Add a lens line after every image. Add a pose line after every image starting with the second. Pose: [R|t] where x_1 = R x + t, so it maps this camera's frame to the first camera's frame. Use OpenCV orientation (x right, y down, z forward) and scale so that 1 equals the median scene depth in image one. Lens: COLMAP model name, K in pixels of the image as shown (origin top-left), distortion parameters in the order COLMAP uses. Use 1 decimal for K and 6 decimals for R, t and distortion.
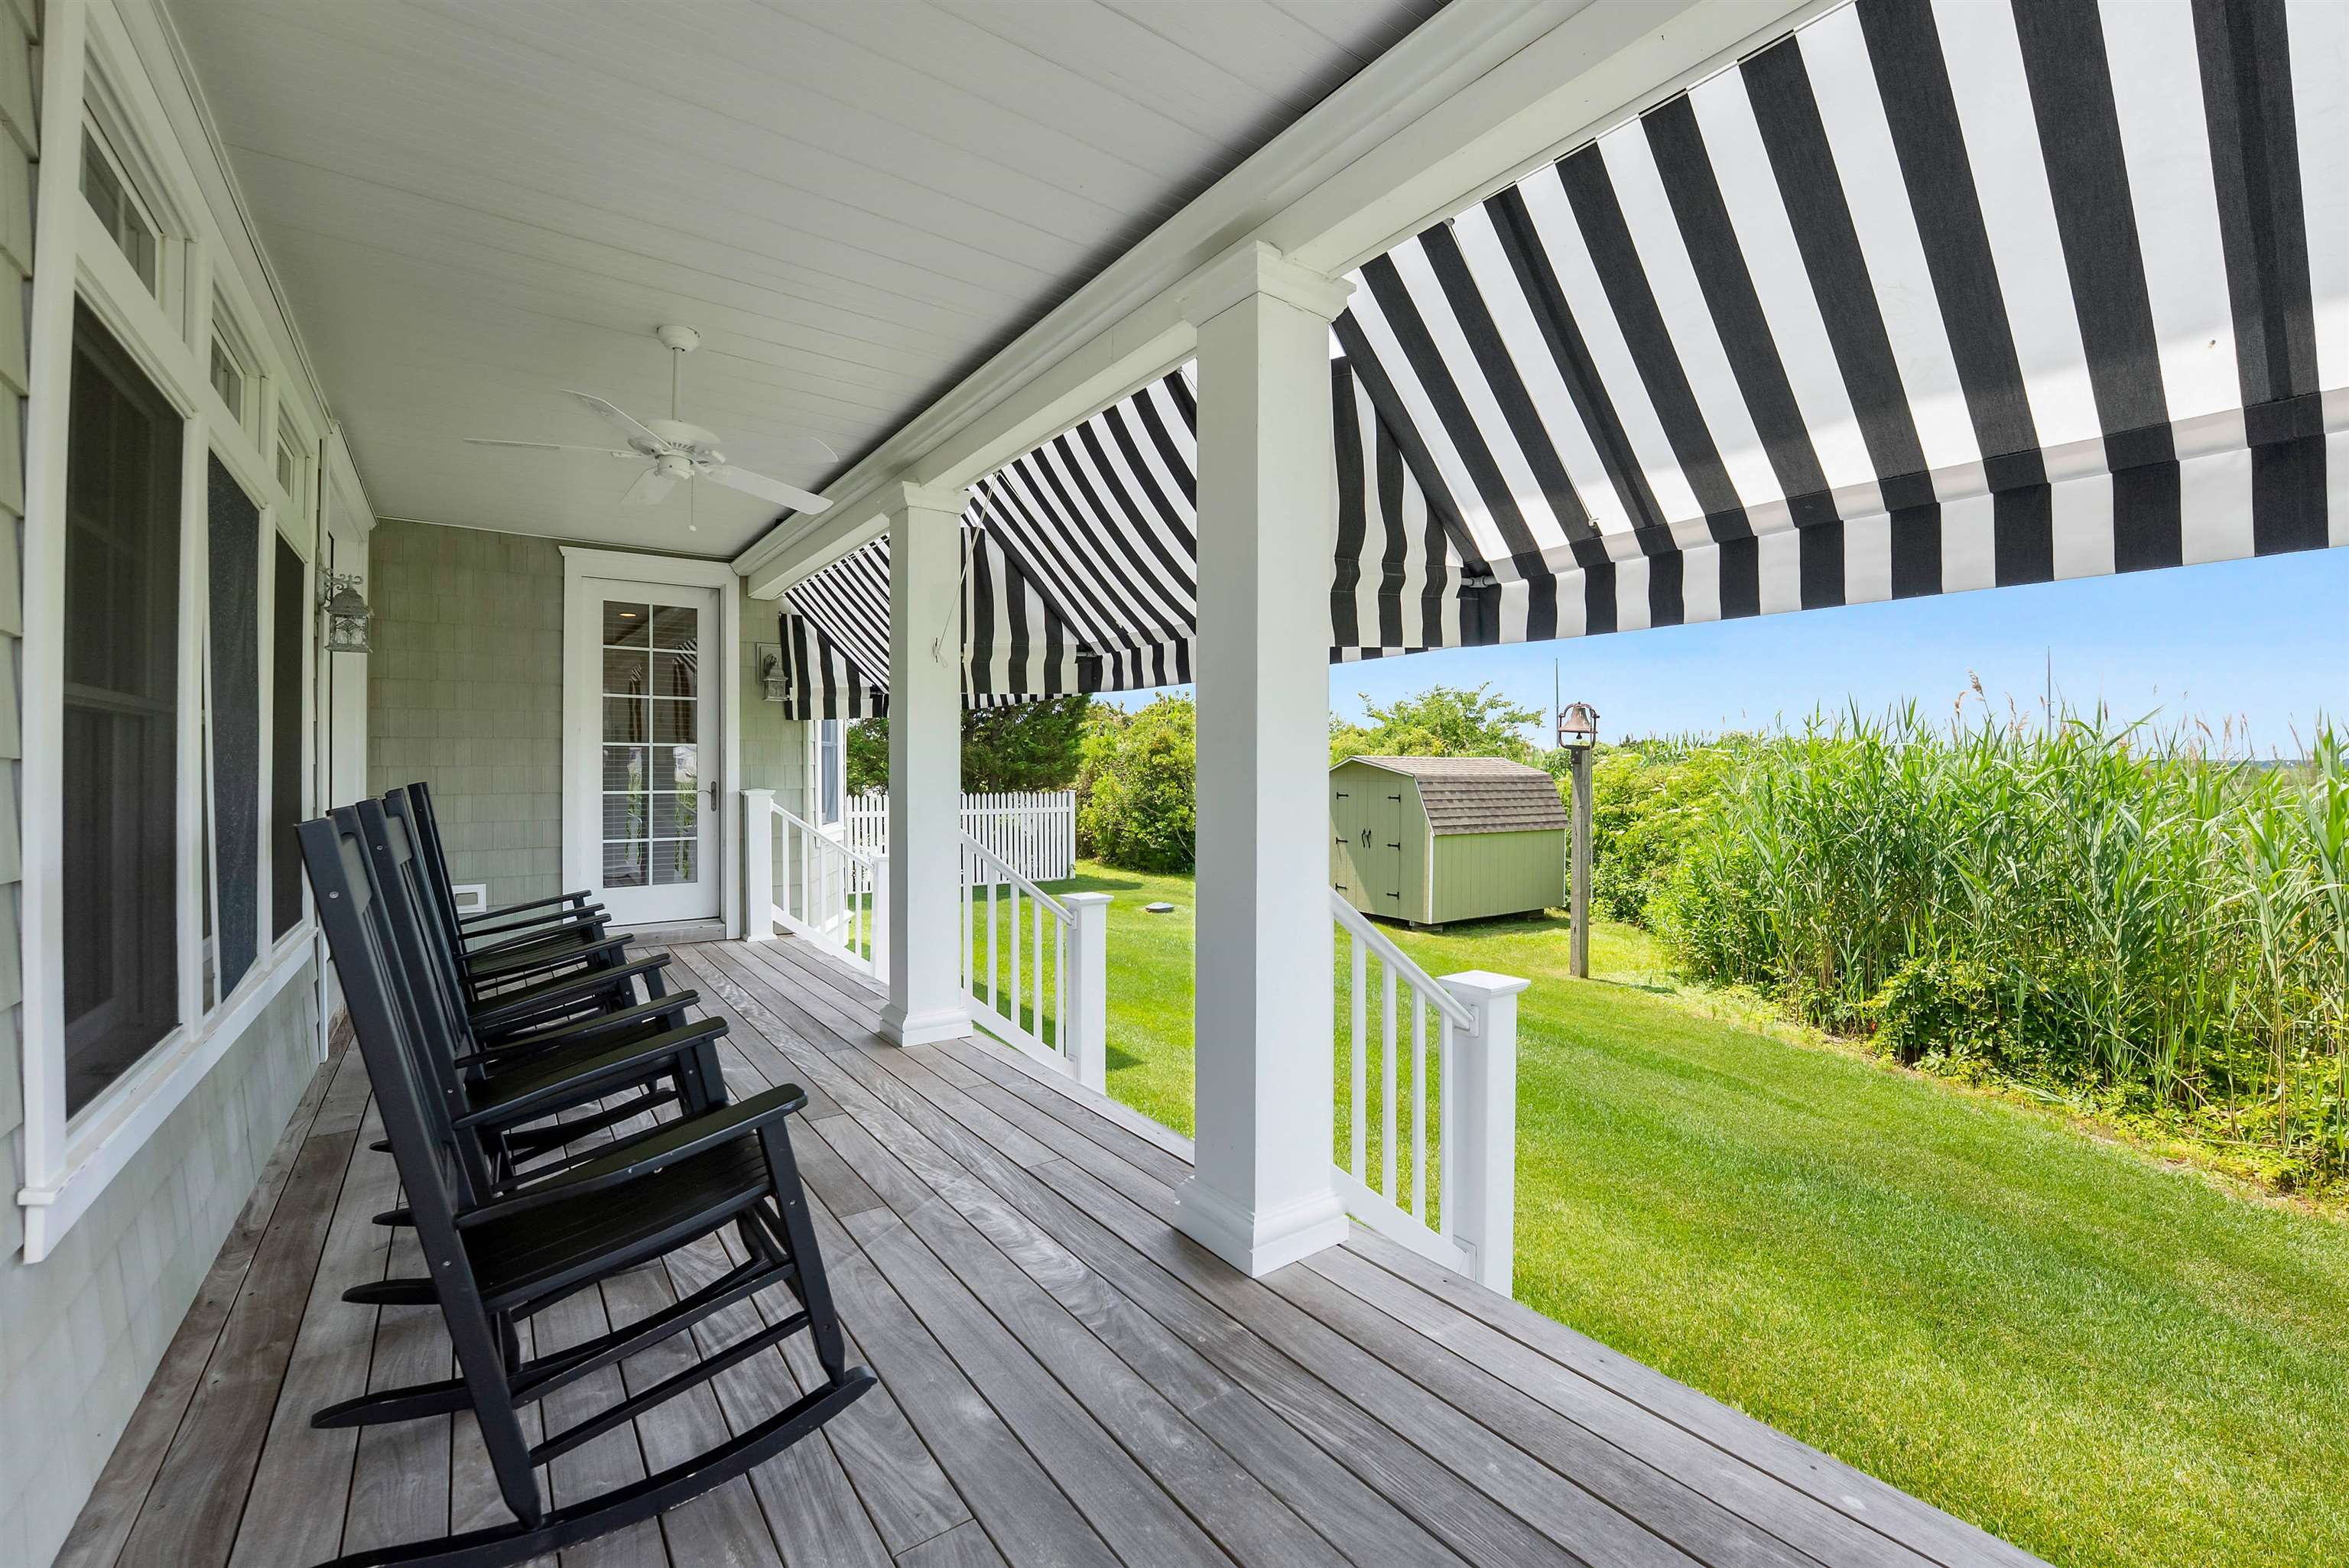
lens RADIAL K [[977.9, 0, 1174.5], [0, 977.9, 784.0], [0, 0, 1]] dist [-0.021250, -0.000048]
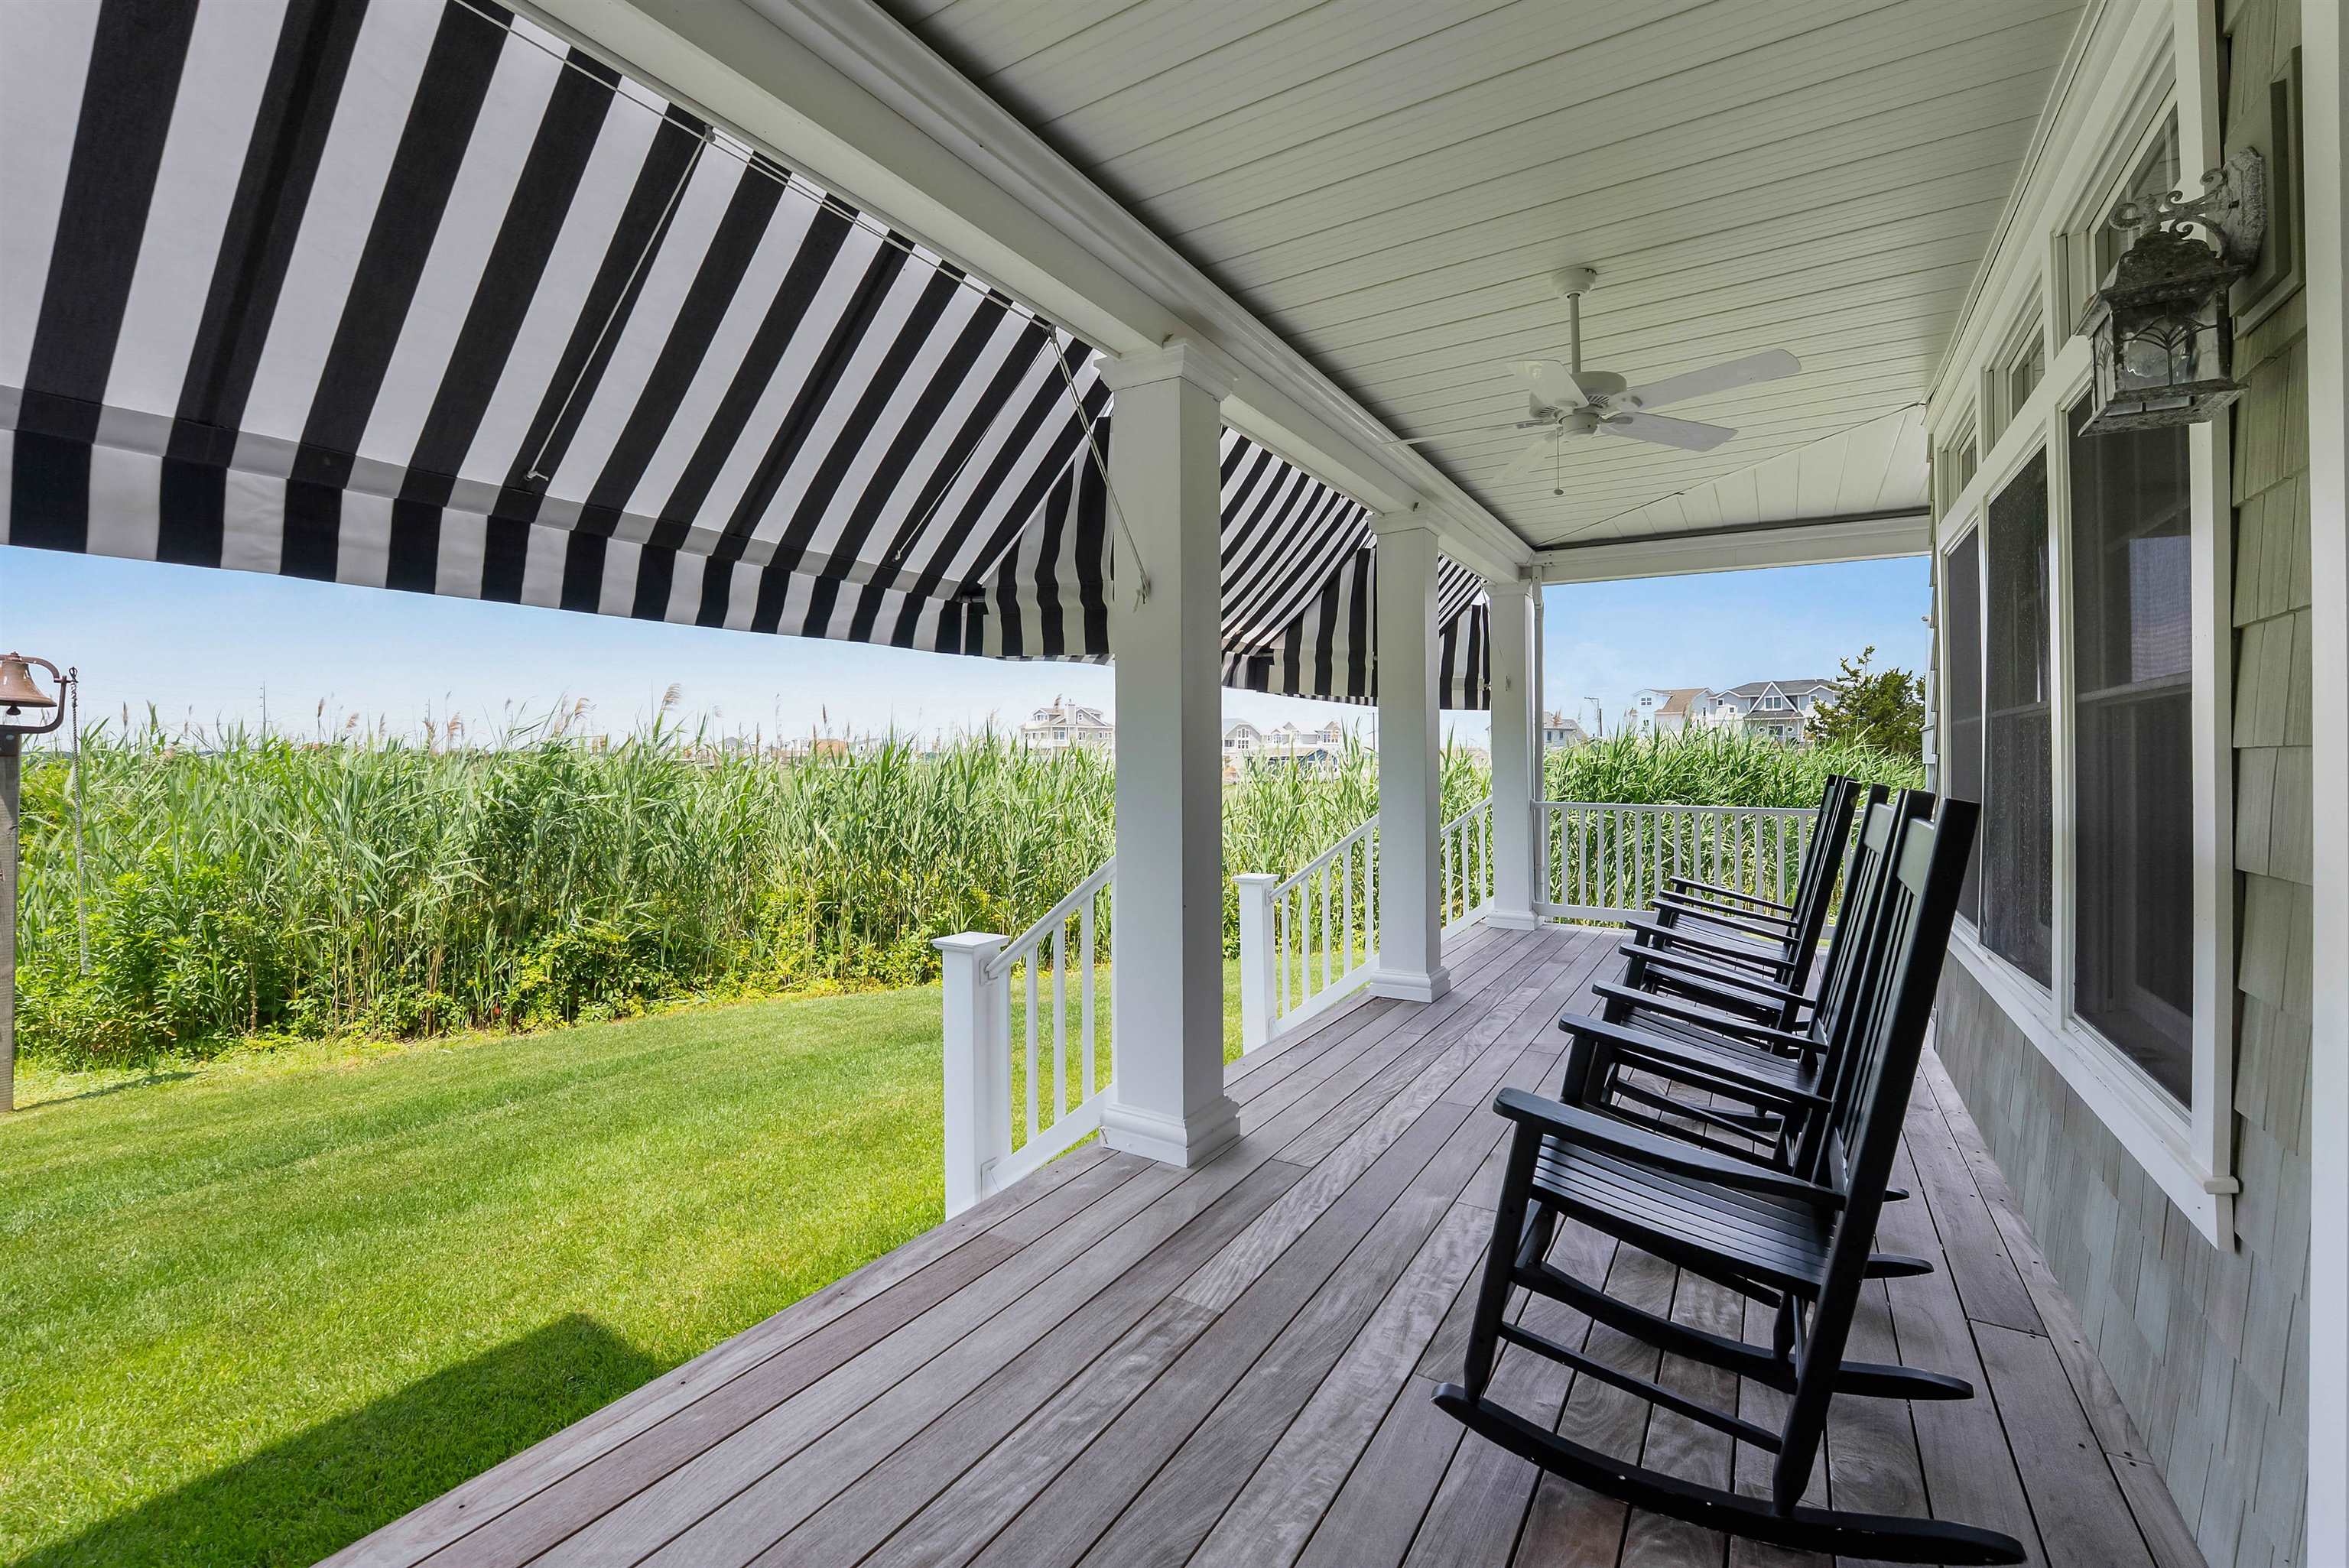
lens RADIAL K [[977.9, 0, 1174.5], [0, 977.9, 784.0], [0, 0, 1]] dist [-0.021250, -0.000048]
pose [[-0.382576, -0.007586, 0.923893, -0.519439], [0.002629, 0.999953, 0.009300, 0.000538], [-0.923920, 0.005987, -0.382538, 0.718646]]
